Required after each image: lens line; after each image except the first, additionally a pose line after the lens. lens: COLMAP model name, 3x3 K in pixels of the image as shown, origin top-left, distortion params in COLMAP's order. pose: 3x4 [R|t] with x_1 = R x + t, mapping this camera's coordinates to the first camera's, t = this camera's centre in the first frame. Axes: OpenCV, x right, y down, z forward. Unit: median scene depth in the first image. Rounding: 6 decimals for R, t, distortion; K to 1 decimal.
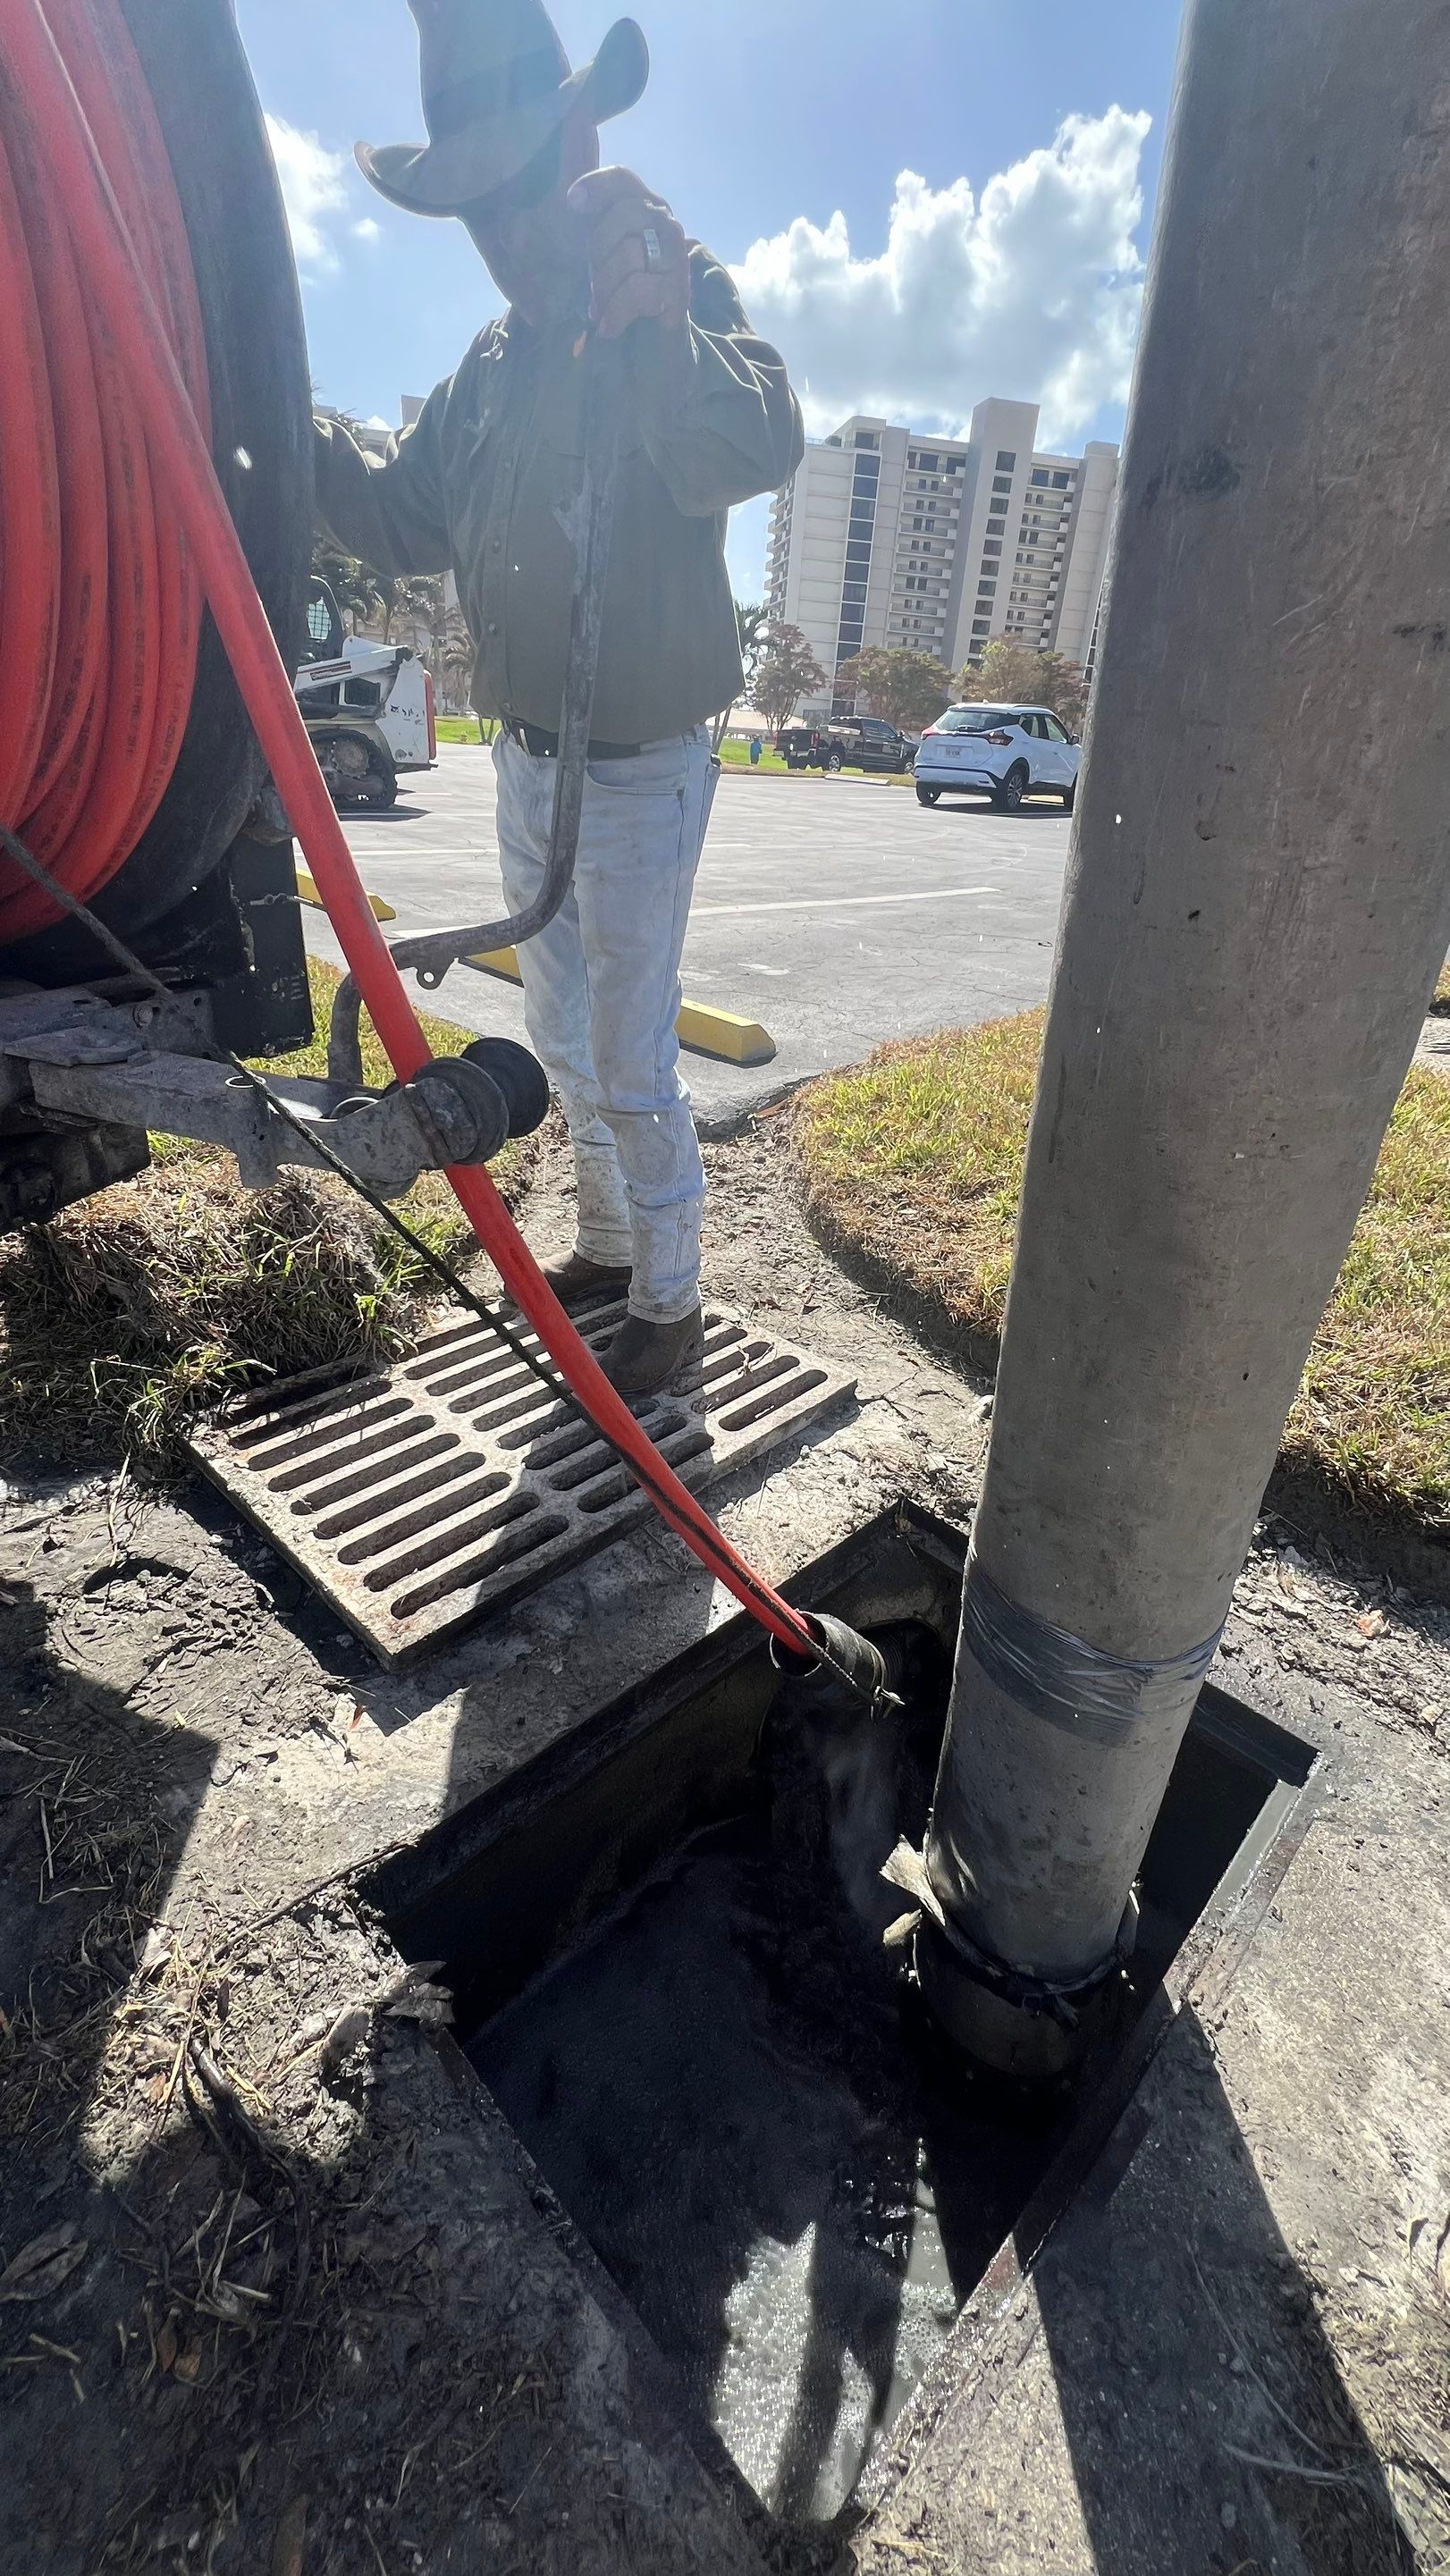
lens RADIAL K [[1029.8, 0, 728.6], [0, 1029.8, 1276.3], [0, 0, 1]] dist [-0.003193, 0.001038]
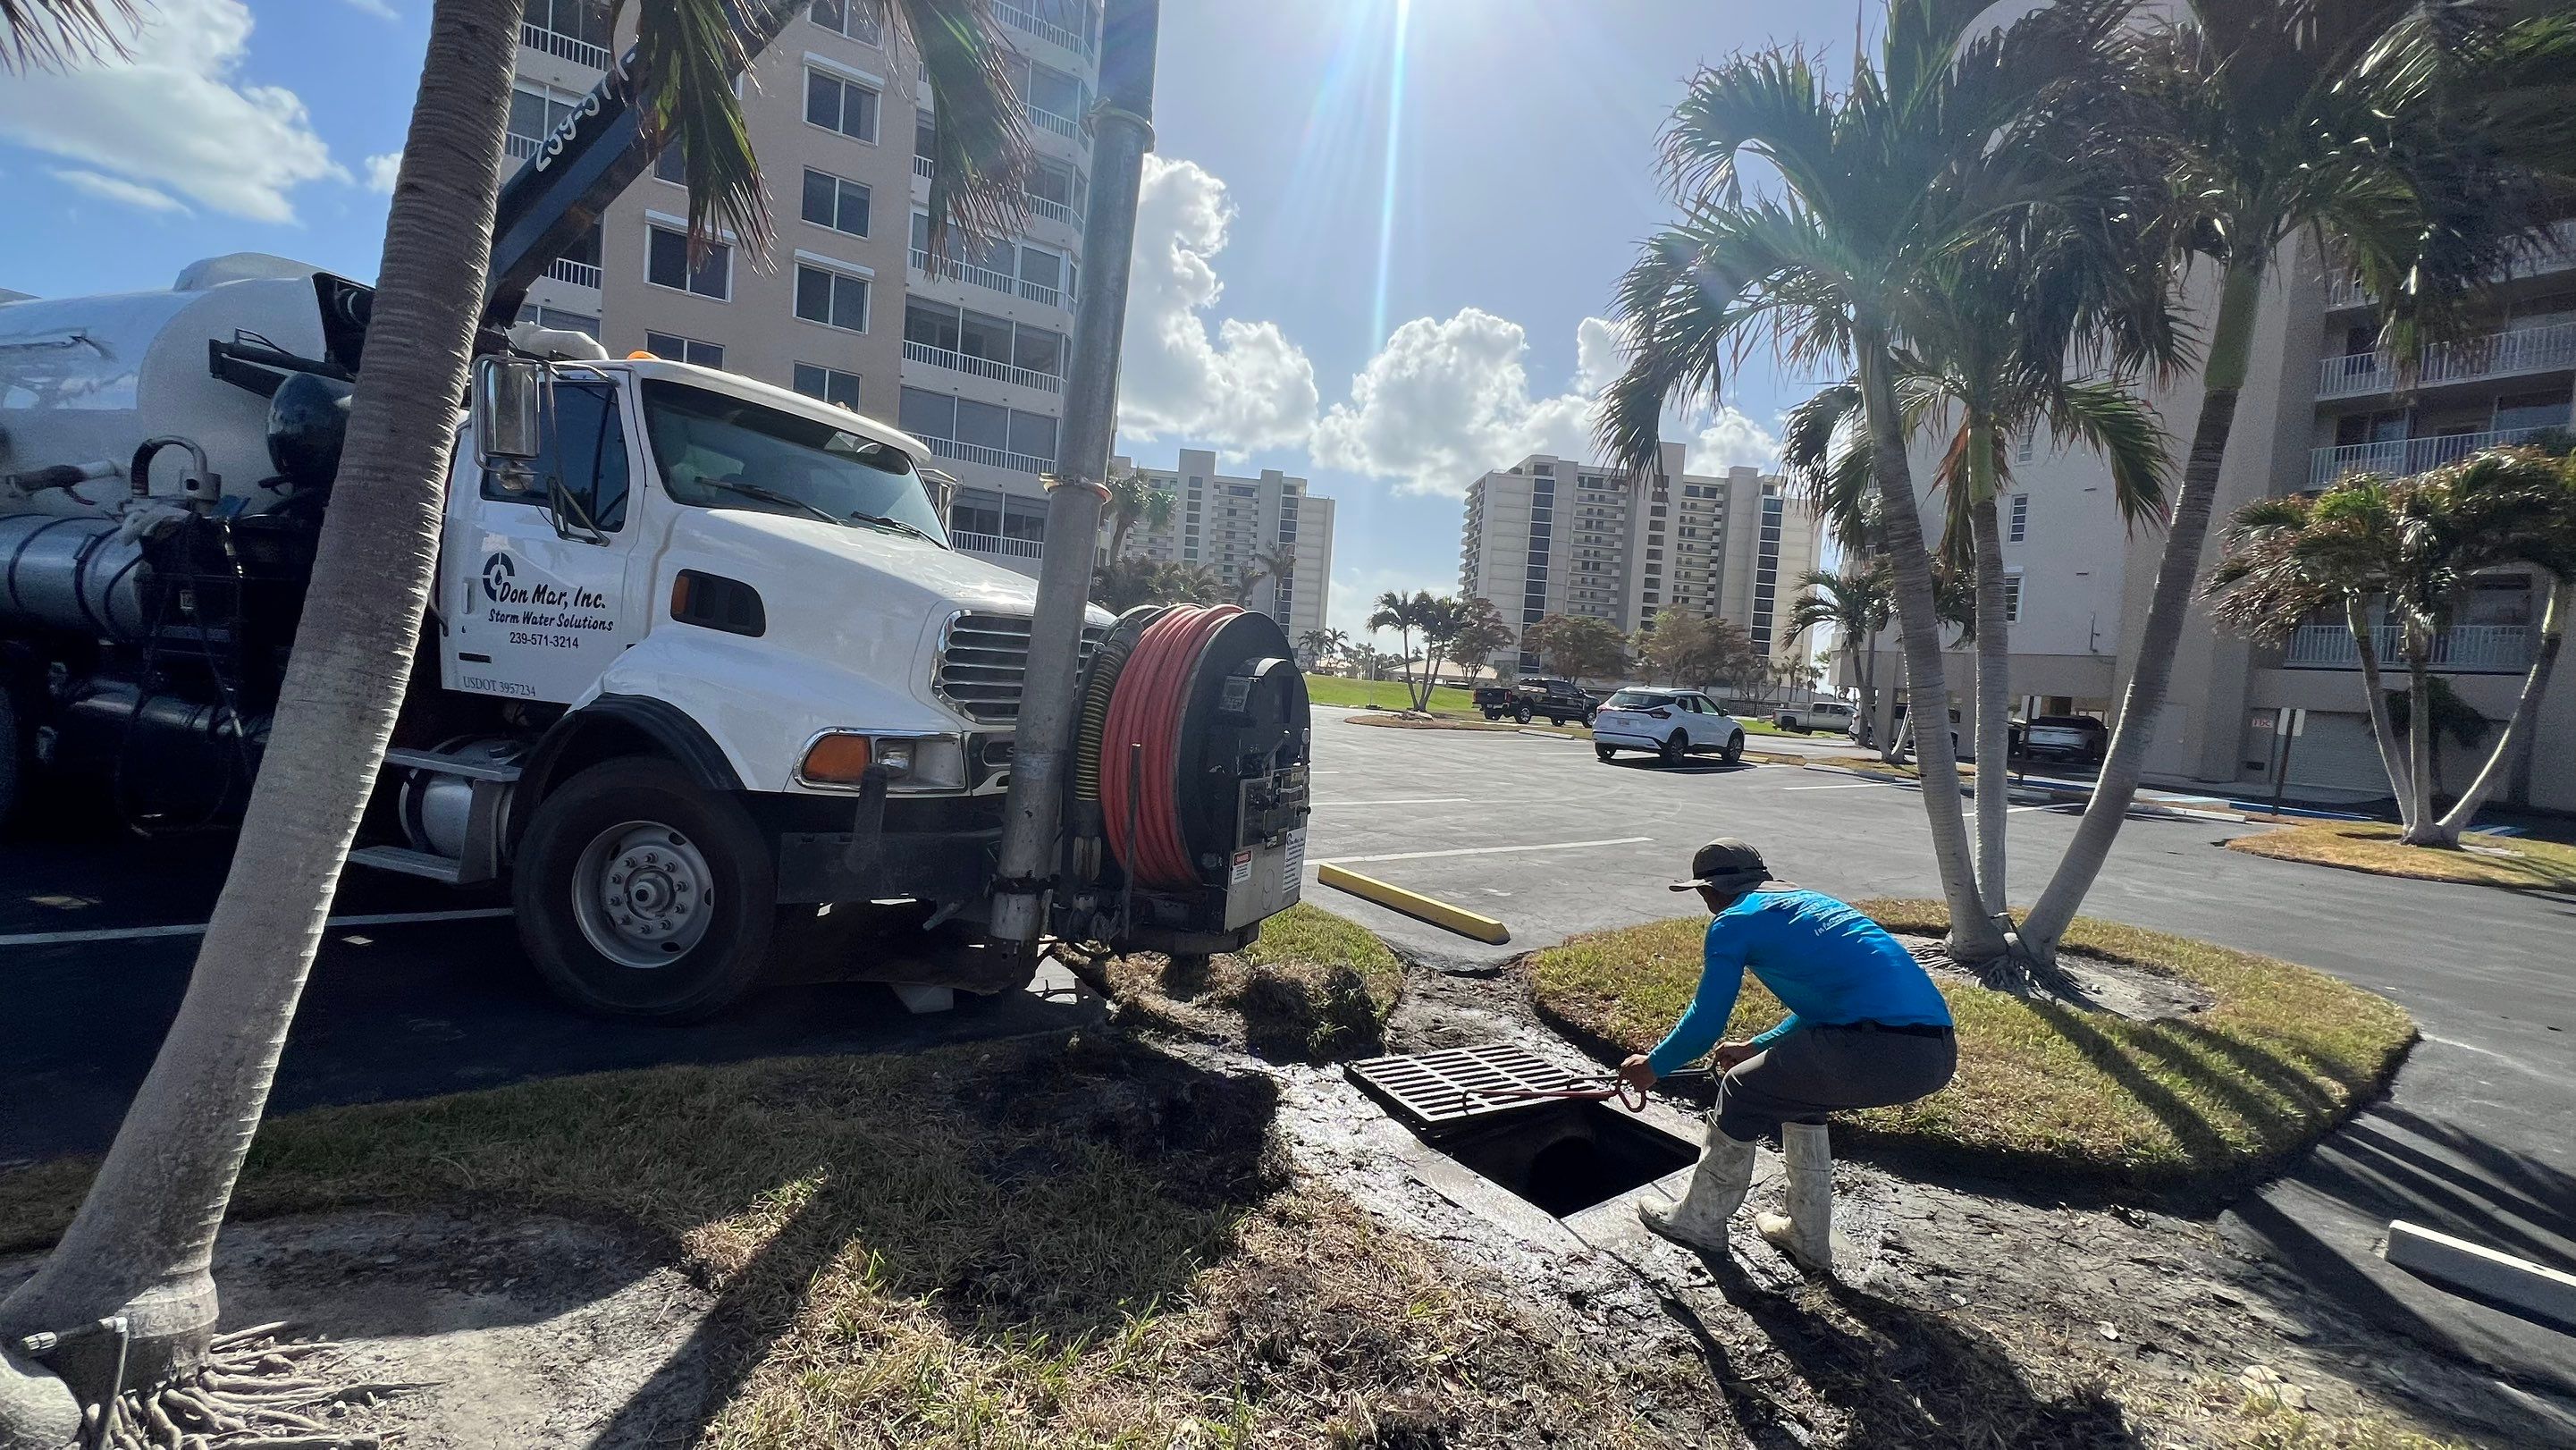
lens RADIAL K [[1029.8, 0, 1281.6], [0, 1029.8, 724.2], [0, 0, 1]] dist [-0.003193, 0.001038]
pose [[0.990386, 0.013252, -0.137695, -0.238537], [-0.070210, 0.905815, -0.417815, 0.505290], [0.119189, 0.423466, 0.898037, -1.876953]]
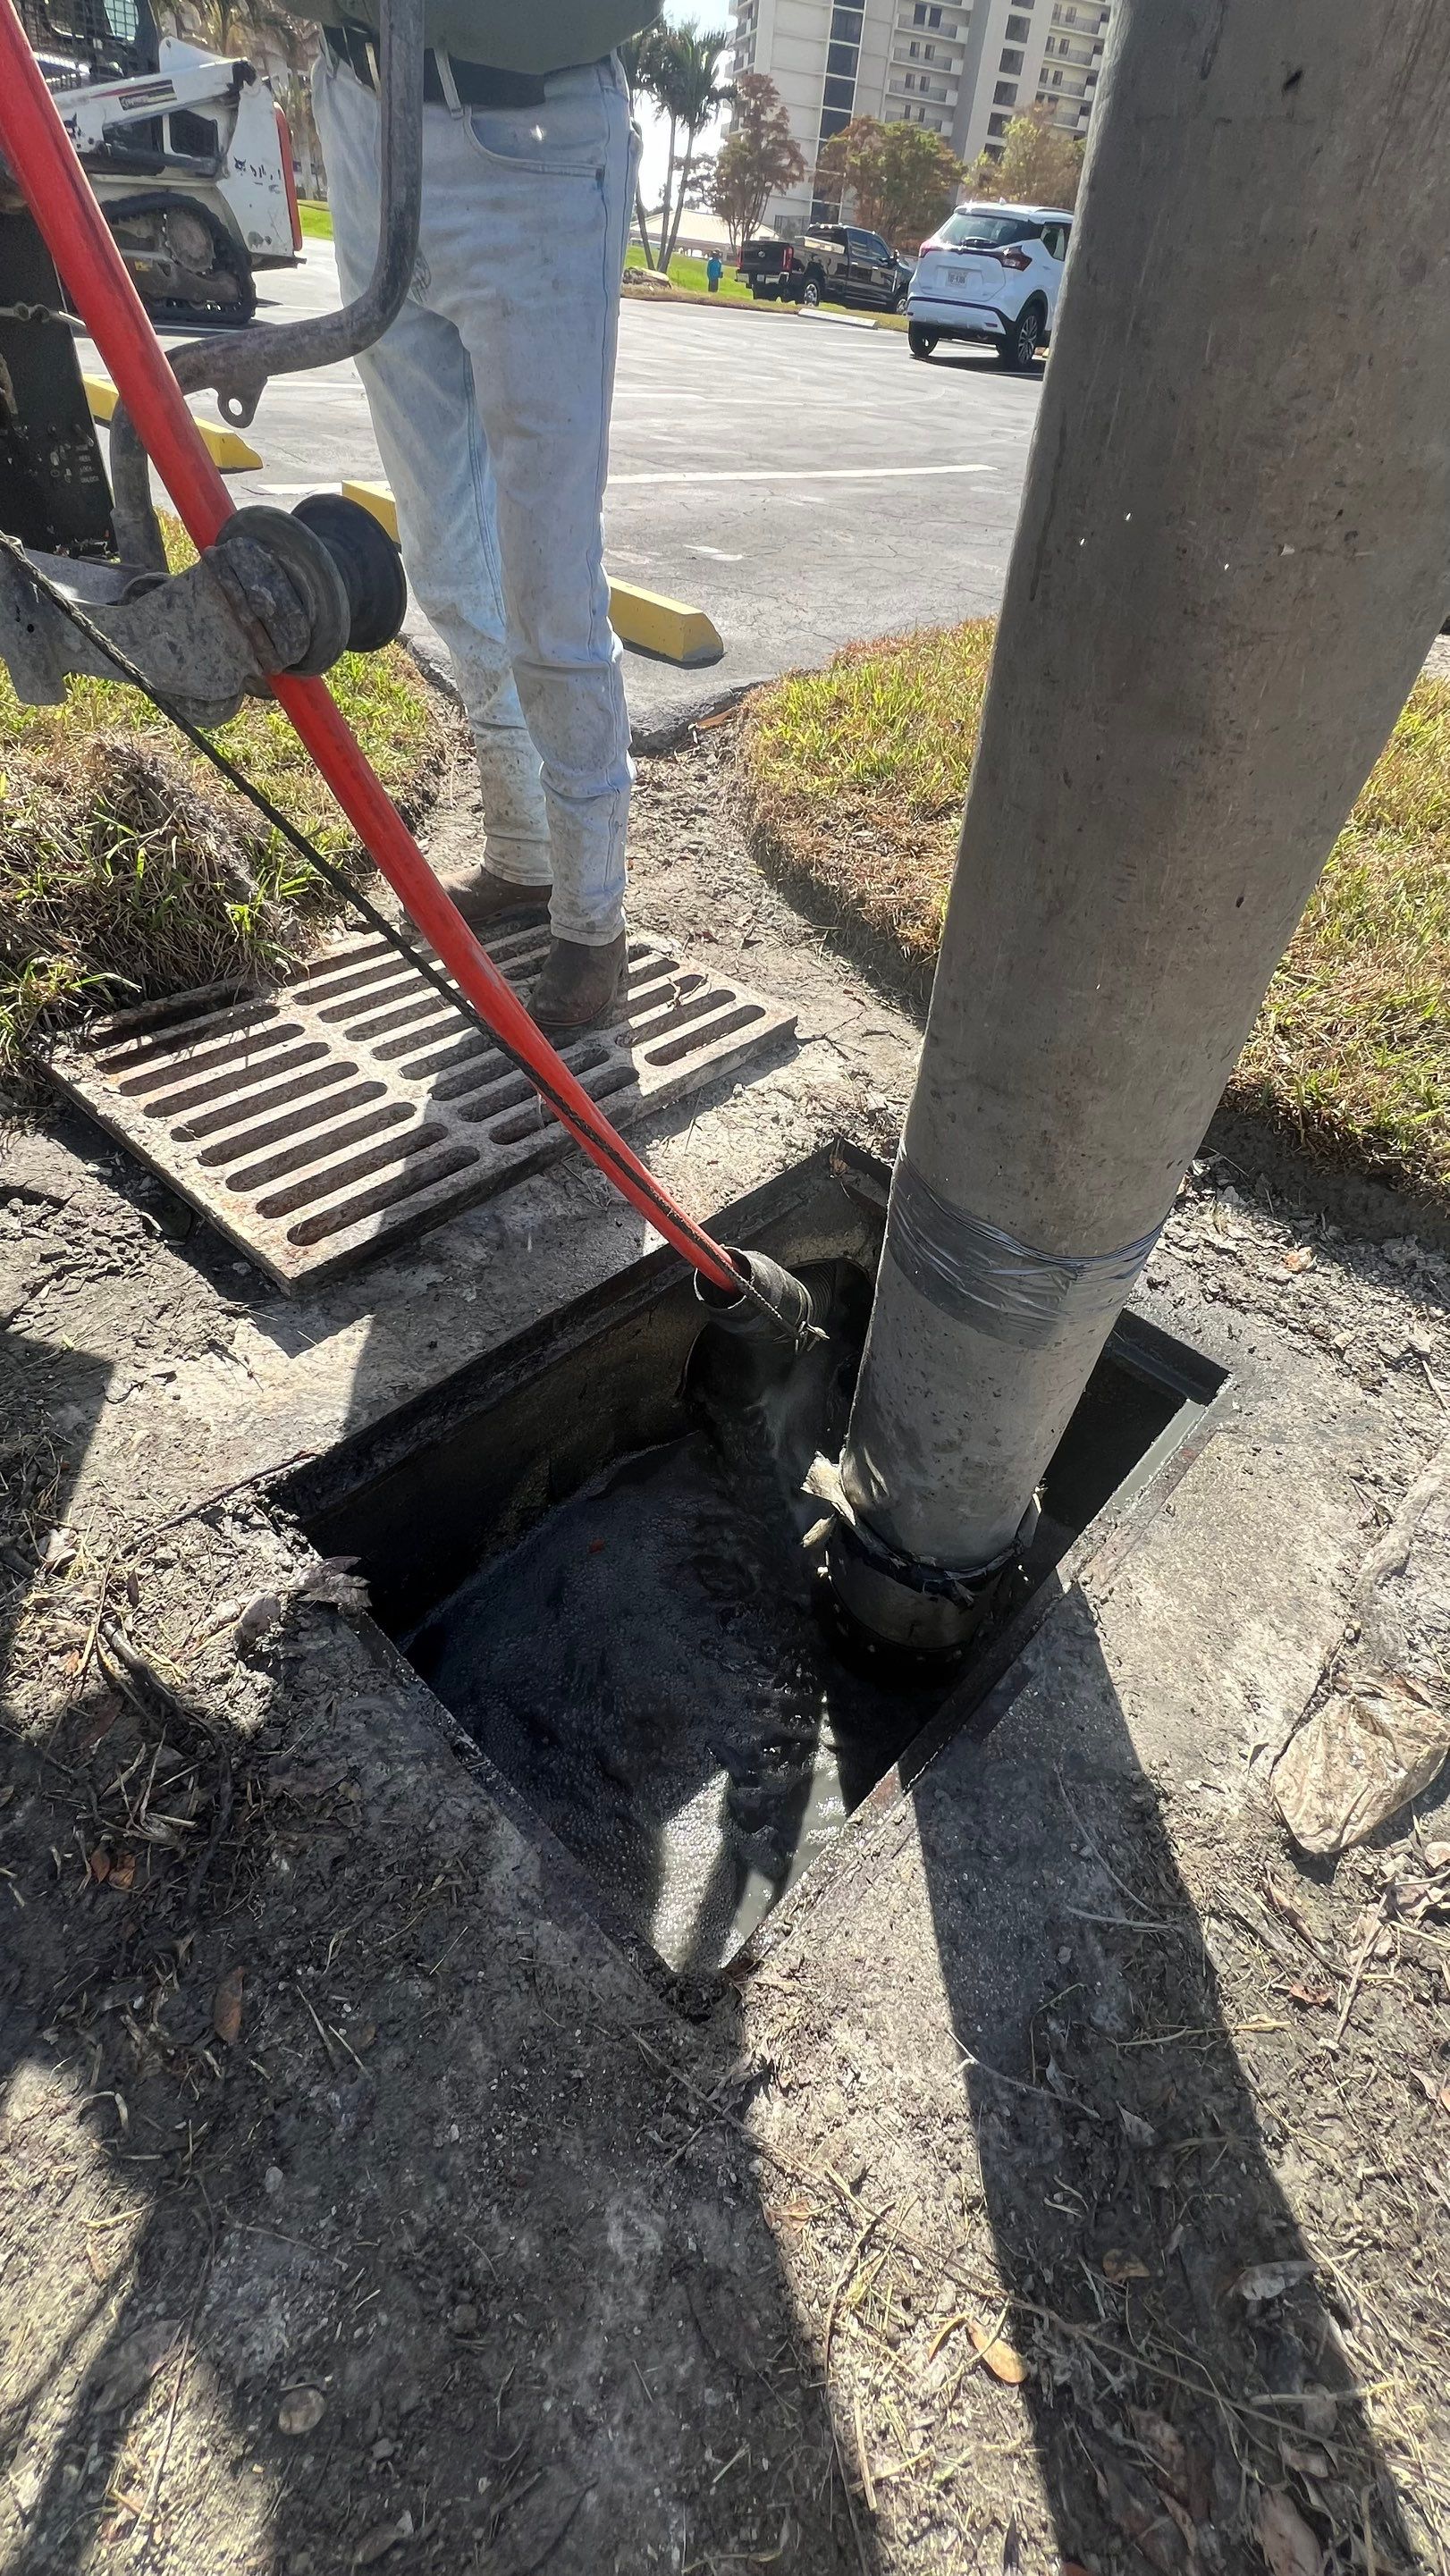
lens RADIAL K [[1029.8, 0, 729.2], [0, 1029.8, 1280.7], [0, 0, 1]] dist [-0.003193, 0.001038]
pose [[0.998868, 0.001116, 0.047551, 0.022576], [-0.015160, 0.955056, 0.296039, 0.060572], [-0.045084, -0.296424, 0.953992, 0.057899]]
